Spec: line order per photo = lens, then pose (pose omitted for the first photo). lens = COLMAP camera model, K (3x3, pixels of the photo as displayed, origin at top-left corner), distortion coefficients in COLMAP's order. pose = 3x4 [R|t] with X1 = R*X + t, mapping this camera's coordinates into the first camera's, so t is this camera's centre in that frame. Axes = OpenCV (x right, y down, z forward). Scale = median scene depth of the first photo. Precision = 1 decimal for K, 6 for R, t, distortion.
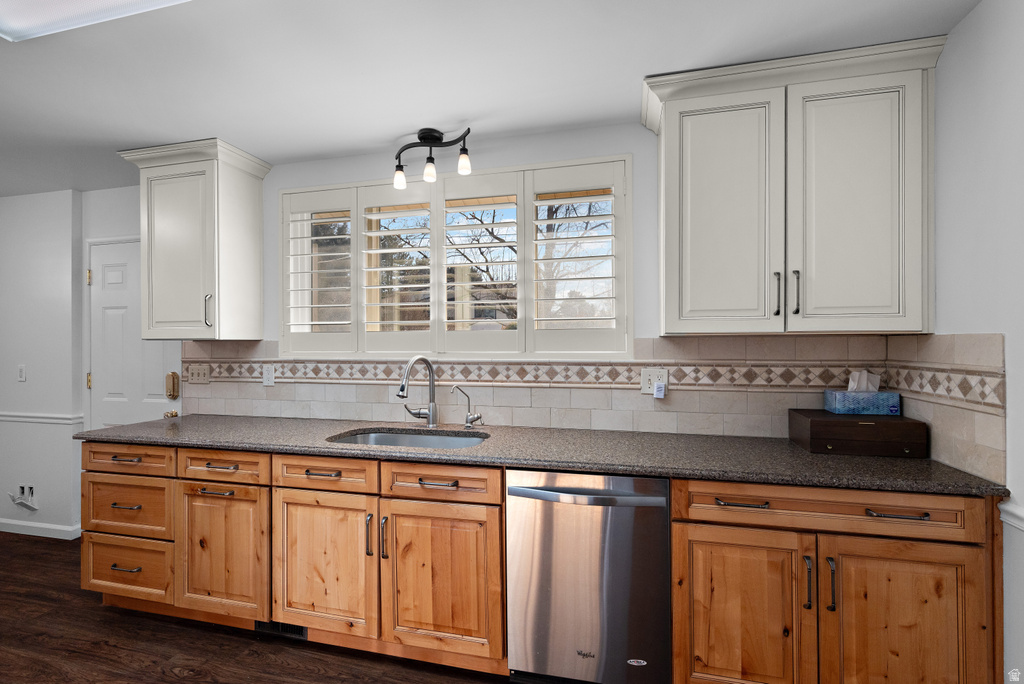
lens RADIAL K [[459.2, 0, 512.0], [0, 459.2, 342.0], [0, 0, 1]] dist [-0.000276, -0.000041]
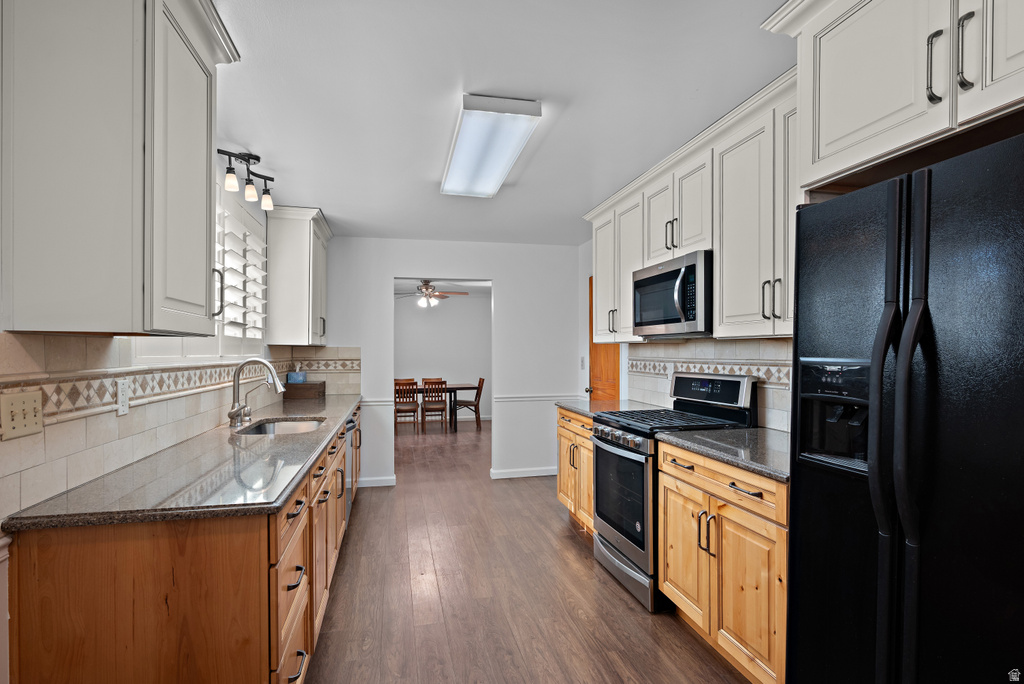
lens RADIAL K [[512.5, 0, 512.0], [0, 512.5, 342.0], [0, 0, 1]] dist [0.000280, 0.000044]
pose [[-0.458775, 0.026087, 0.888169, -1.574388], [0.007919, 0.999649, -0.025271, 0.026040], [-0.888517, -0.004560, -0.458821, 0.998486]]
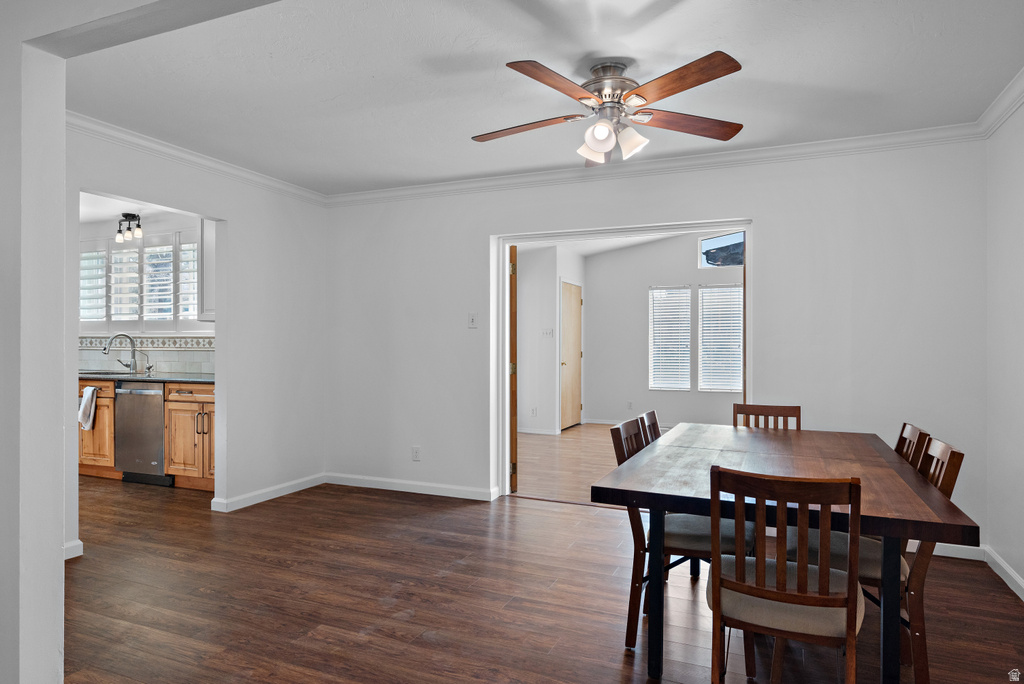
lens RADIAL K [[605.9, 0, 512.0], [0, 605.9, 342.0], [0, 0, 1]] dist [-0.000741, -0.000285]
pose [[0.987492, 0.006192, -0.157545, 1.752541], [-0.005979, 0.999980, 0.001824, 0.051822], [0.157553, -0.000859, 0.987510, -1.192480]]
